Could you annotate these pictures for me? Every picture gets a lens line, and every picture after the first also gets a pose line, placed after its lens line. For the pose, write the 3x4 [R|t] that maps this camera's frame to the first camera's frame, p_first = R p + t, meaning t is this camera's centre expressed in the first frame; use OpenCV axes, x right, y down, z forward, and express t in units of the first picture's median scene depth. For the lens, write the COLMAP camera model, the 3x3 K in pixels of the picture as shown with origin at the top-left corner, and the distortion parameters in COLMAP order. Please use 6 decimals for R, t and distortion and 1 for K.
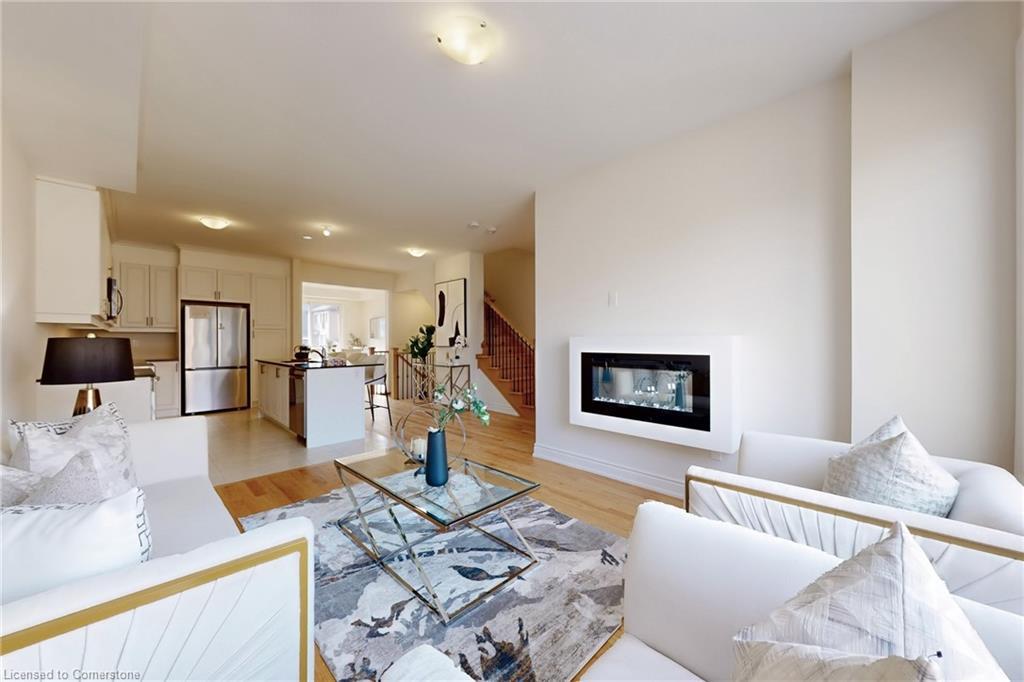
lens RADIAL K [[373.4, 0, 513.1], [0, 373.4, 340.9], [0, 0, 1]] dist [0.000477, 0.000010]
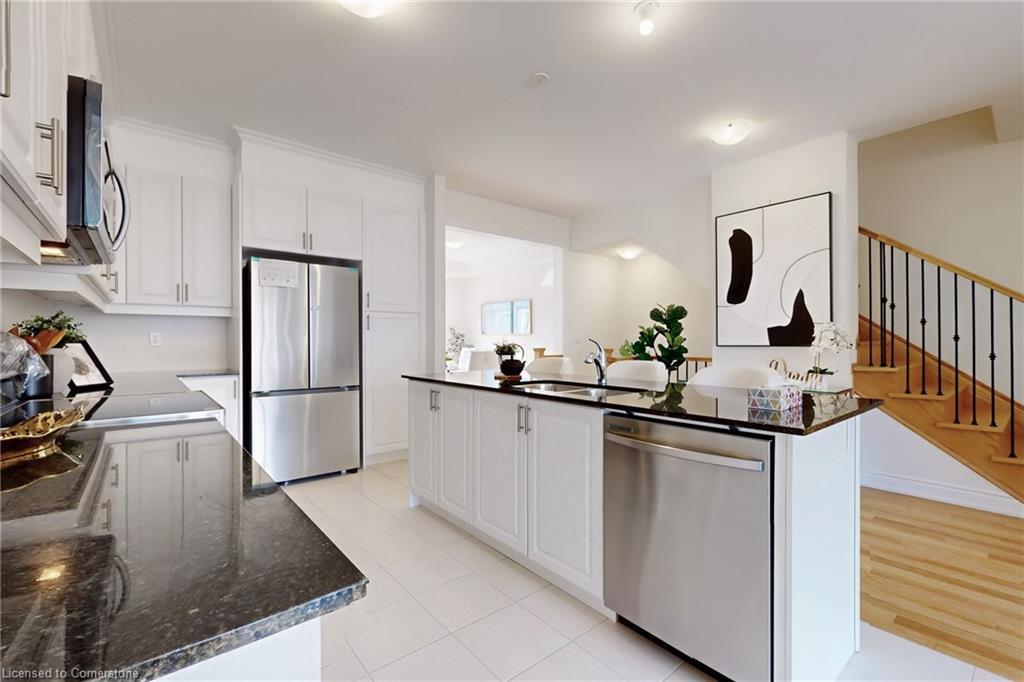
lens RADIAL K [[443.6, 0, 511.2], [0, 443.6, 340.9], [0, 0, 1]] dist [0.002454, 0.000160]
pose [[0.995082, -0.001695, -0.099036, -0.468892], [0.001688, 0.999999, -0.000146, 0.009062], [0.099036, -0.000022, 0.995084, 0.448297]]
